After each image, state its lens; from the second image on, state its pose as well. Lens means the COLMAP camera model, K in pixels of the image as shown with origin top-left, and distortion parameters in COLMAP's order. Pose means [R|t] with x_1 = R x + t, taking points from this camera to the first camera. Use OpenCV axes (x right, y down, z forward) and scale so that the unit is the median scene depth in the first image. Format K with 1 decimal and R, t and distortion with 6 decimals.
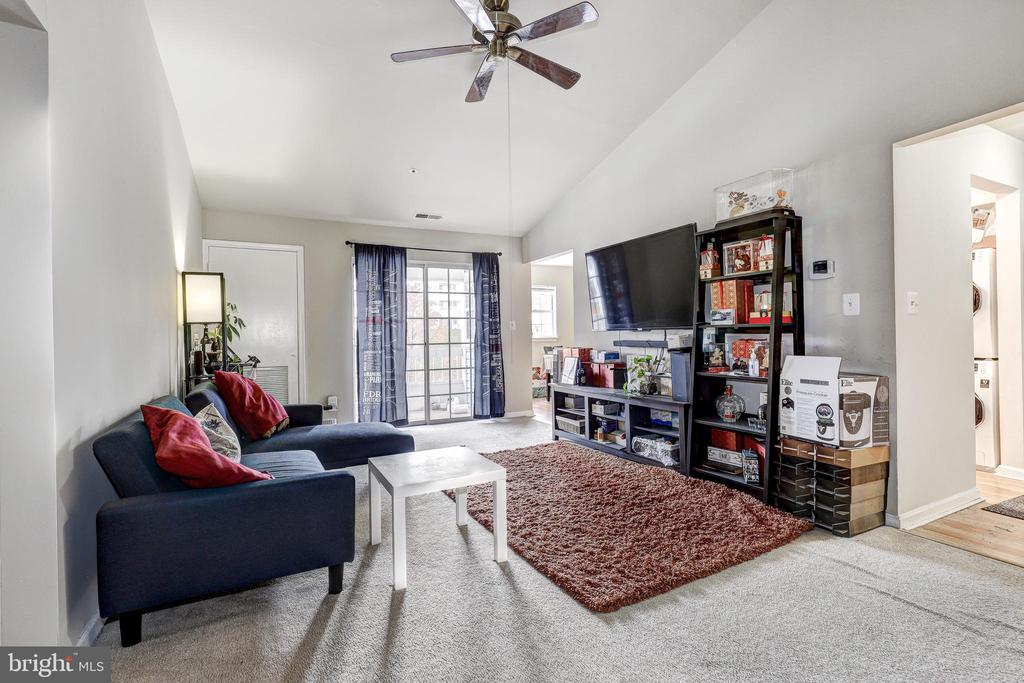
lens RADIAL K [[463.2, 0, 500.8], [0, 463.2, 328.0], [0, 0, 1]] dist [0.003288, -0.001186]
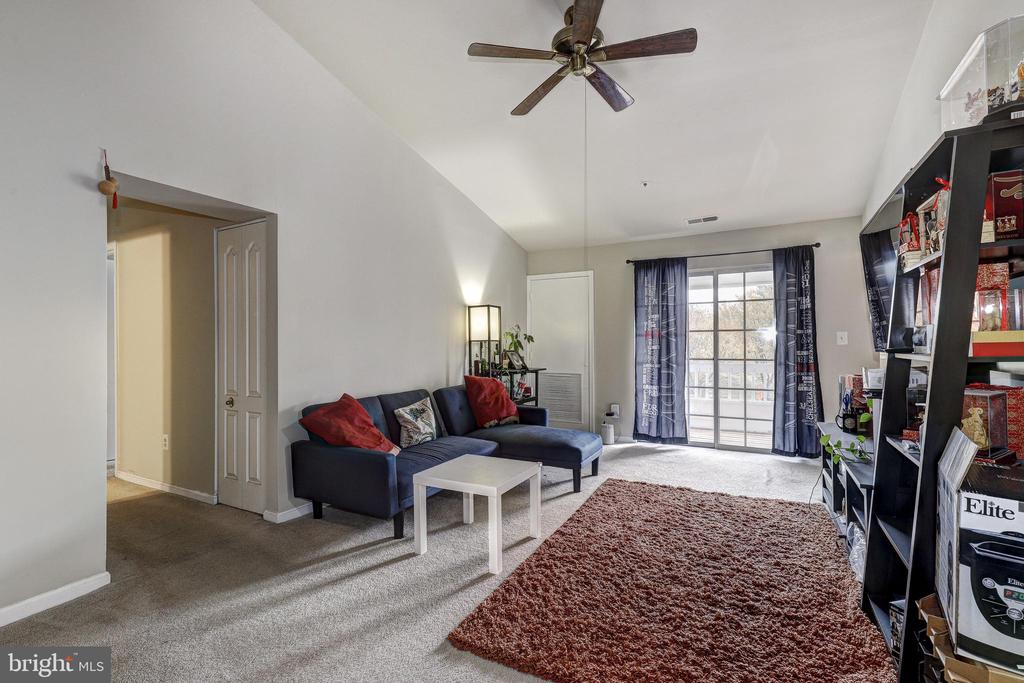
lens RADIAL K [[463.2, 0, 529.8], [0, 463.2, 334.3], [0, 0, 1]] dist [0.003288, -0.001186]
pose [[0.584313, -0.002986, -0.811523, 0.382363], [0.008423, 0.999962, 0.002386, -0.020547], [0.811484, -0.008230, 0.584316, 0.185913]]
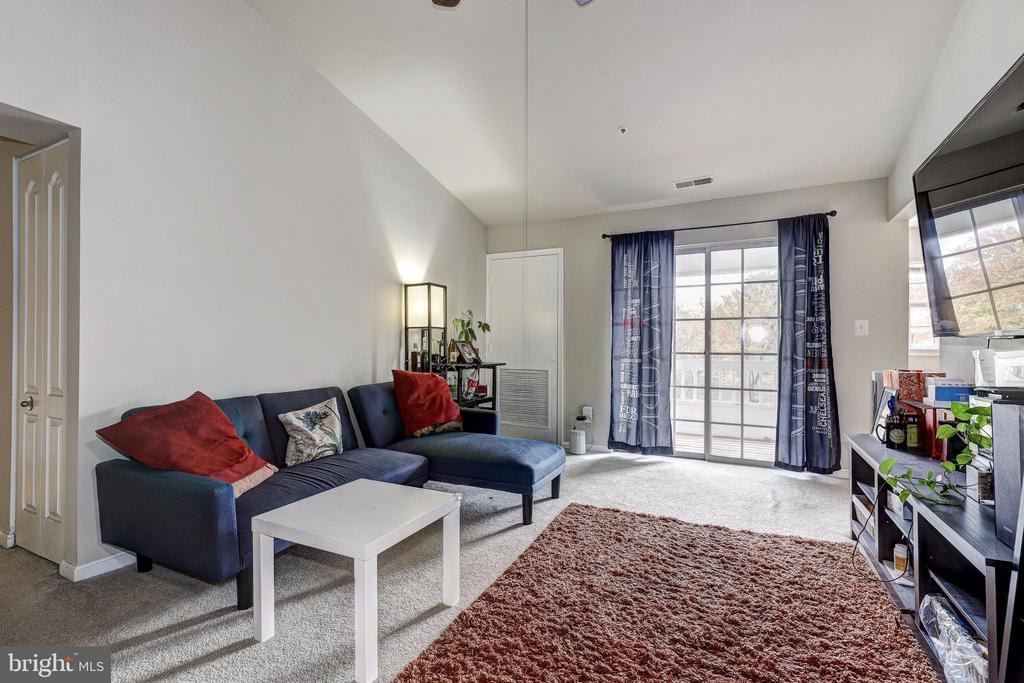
lens RADIAL K [[463.2, 0, 528.2], [0, 463.2, 337.8], [0, 0, 1]] dist [0.003288, -0.001186]
pose [[0.605418, 0.006737, -0.795879, 0.277652], [0.000645, 0.999960, 0.008956, 0.002745], [0.795907, -0.005935, 0.605389, 0.328708]]
